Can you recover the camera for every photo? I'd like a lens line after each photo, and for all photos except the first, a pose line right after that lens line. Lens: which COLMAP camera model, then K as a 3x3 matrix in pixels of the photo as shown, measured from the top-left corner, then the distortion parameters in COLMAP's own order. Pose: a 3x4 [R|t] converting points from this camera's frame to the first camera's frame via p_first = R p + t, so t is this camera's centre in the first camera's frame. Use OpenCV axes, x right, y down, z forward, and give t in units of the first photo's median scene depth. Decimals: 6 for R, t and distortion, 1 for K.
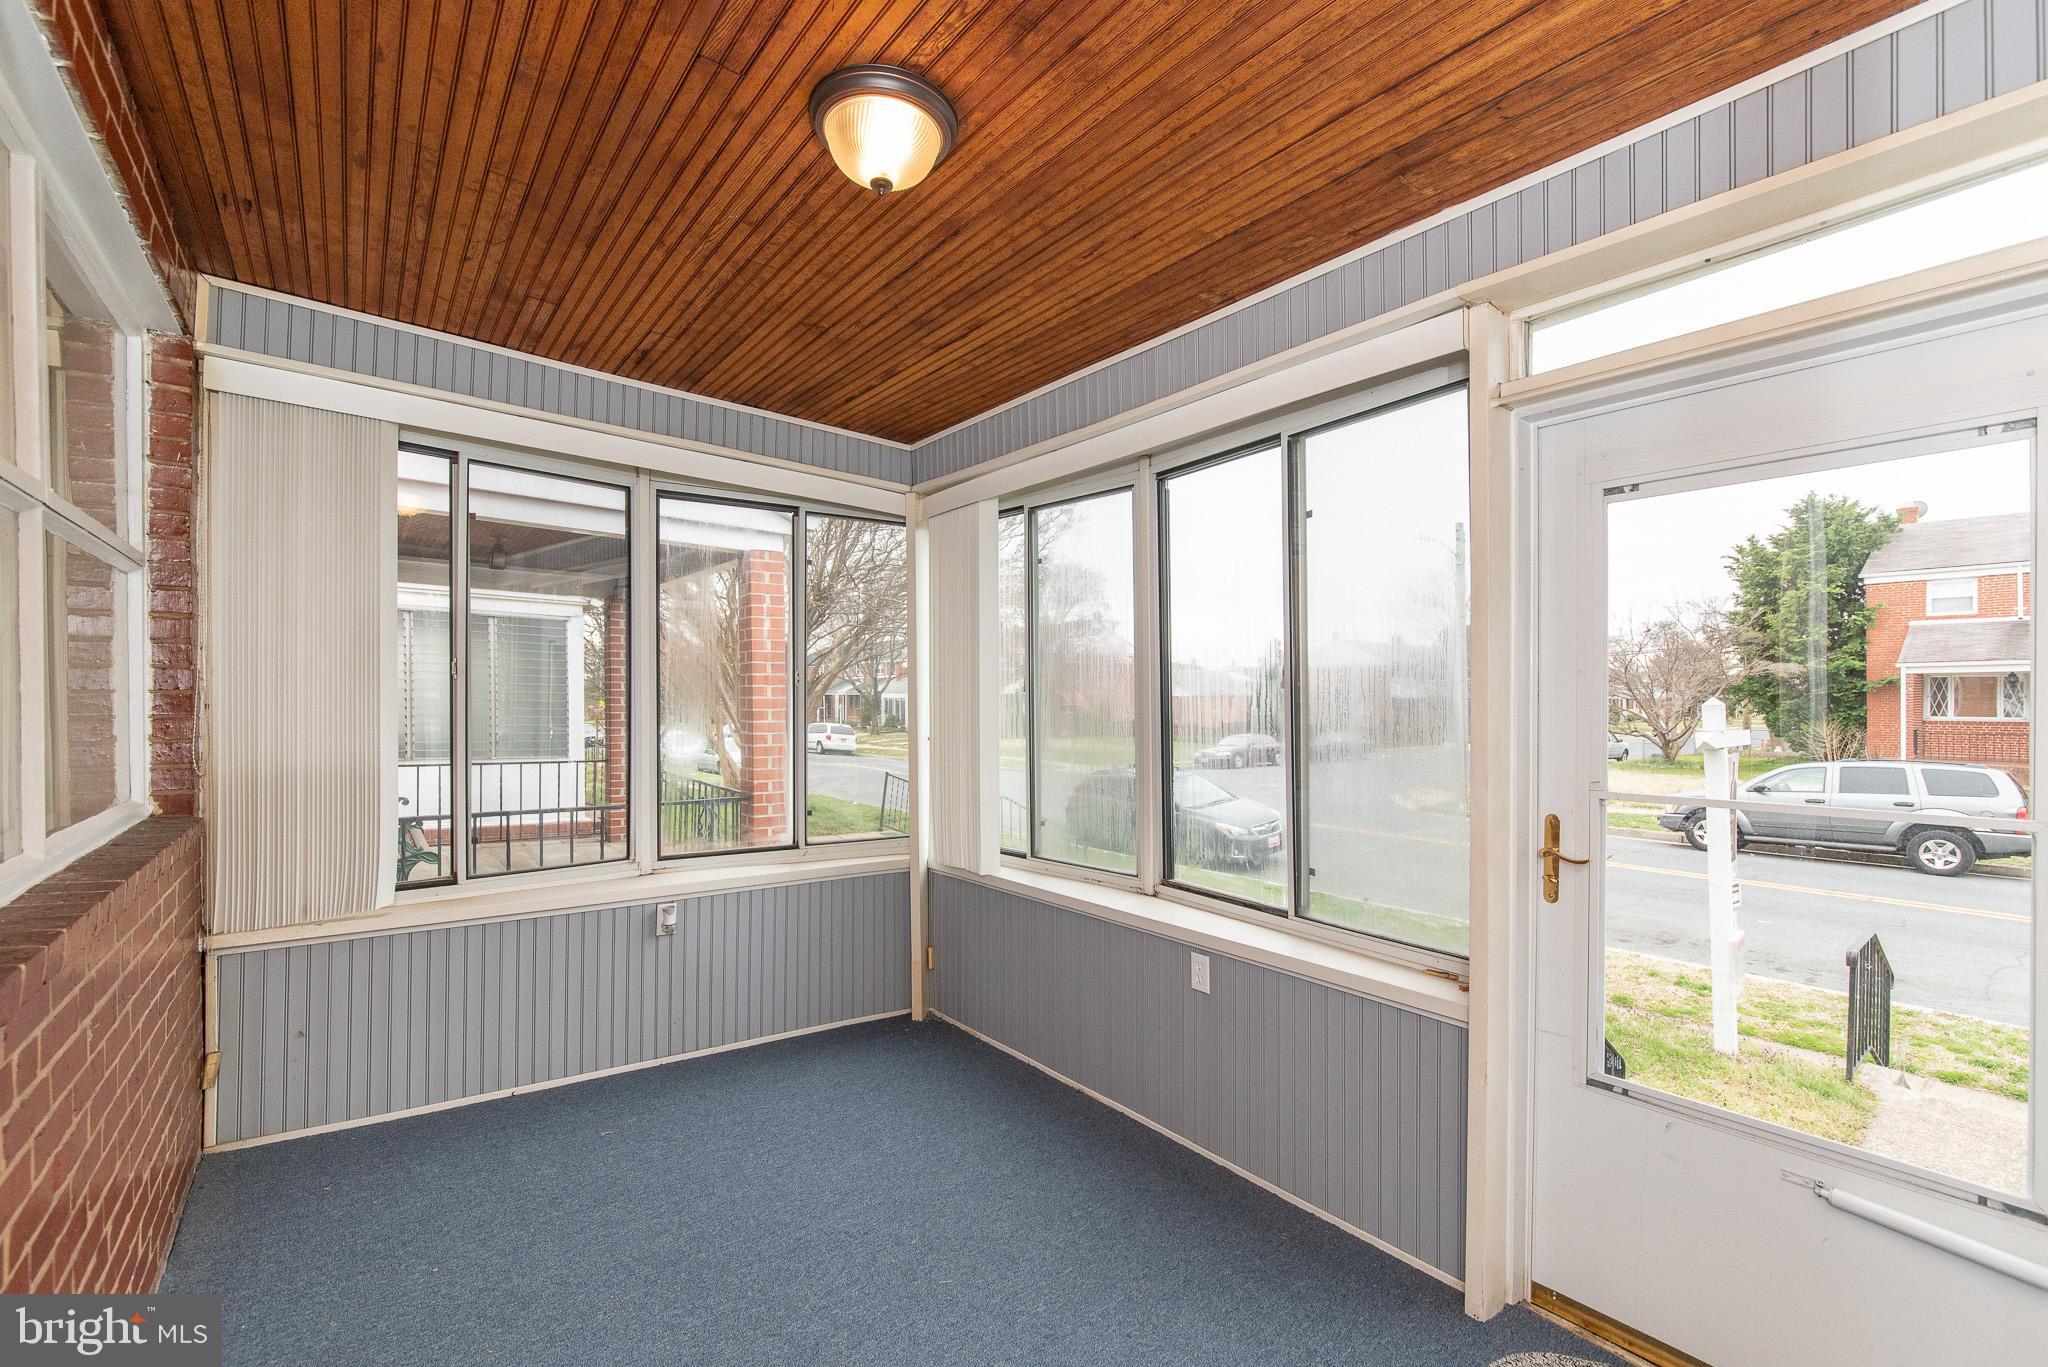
lens RADIAL K [[860.1, 0, 1024.5], [0, 860.1, 699.5], [0, 0, 1]] dist [0.000860, 0.000101]
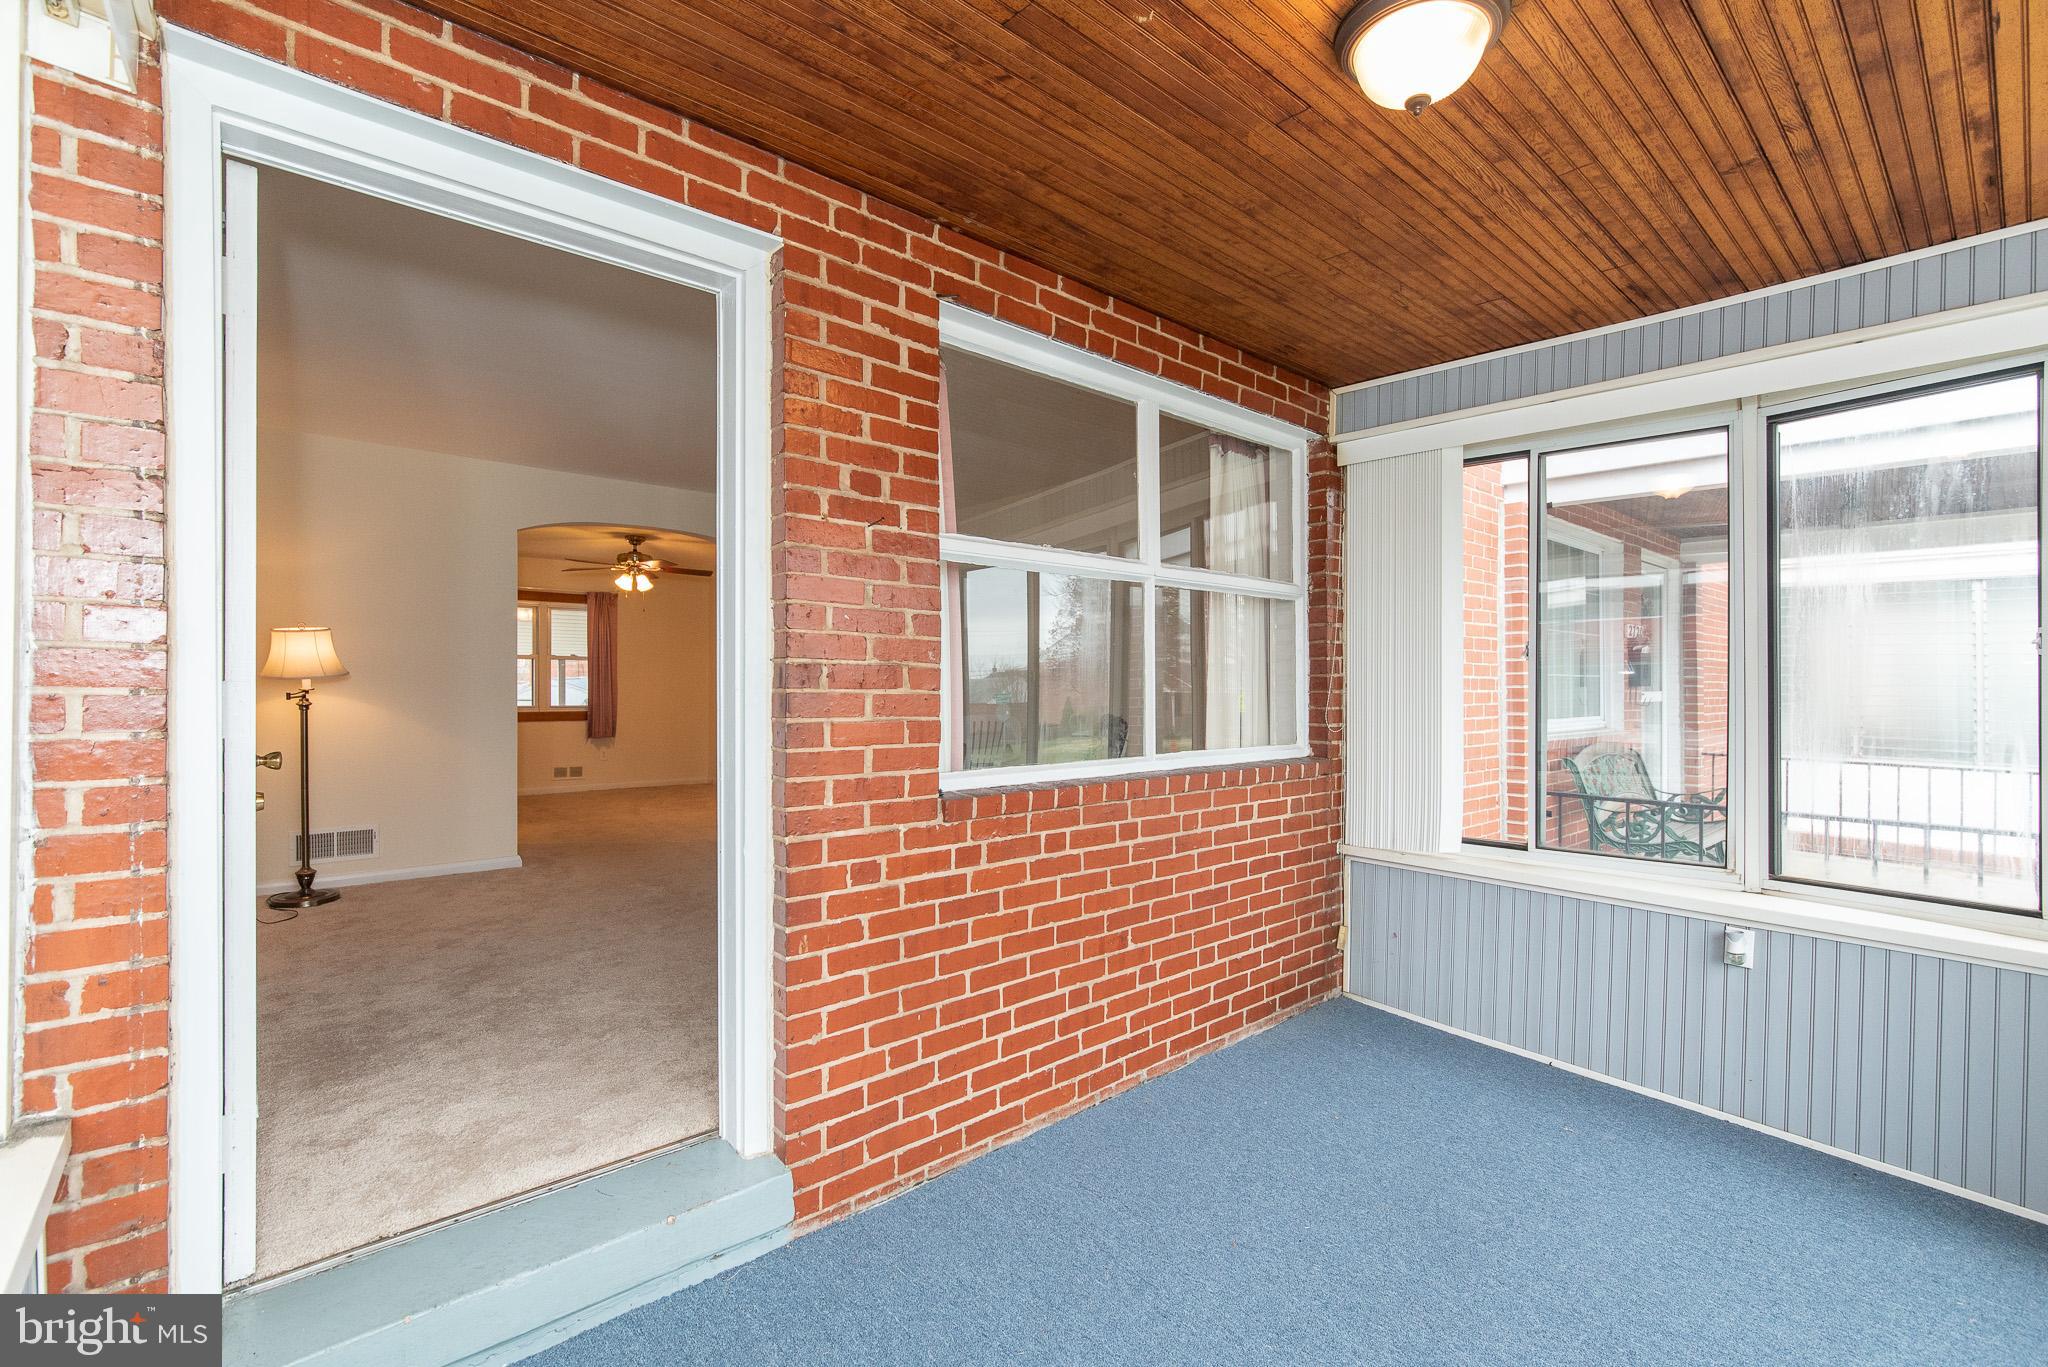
lens RADIAL K [[898.2, 0, 1024.9], [0, 898.2, 678.4], [0, 0, 1]] dist [-0.001747, -0.000851]
pose [[0.060671, -0.009797, -0.998110, 0.424501], [-0.001262, 0.999950, -0.009892, 0.011390], [0.998157, 0.001860, 0.060656, 0.300780]]
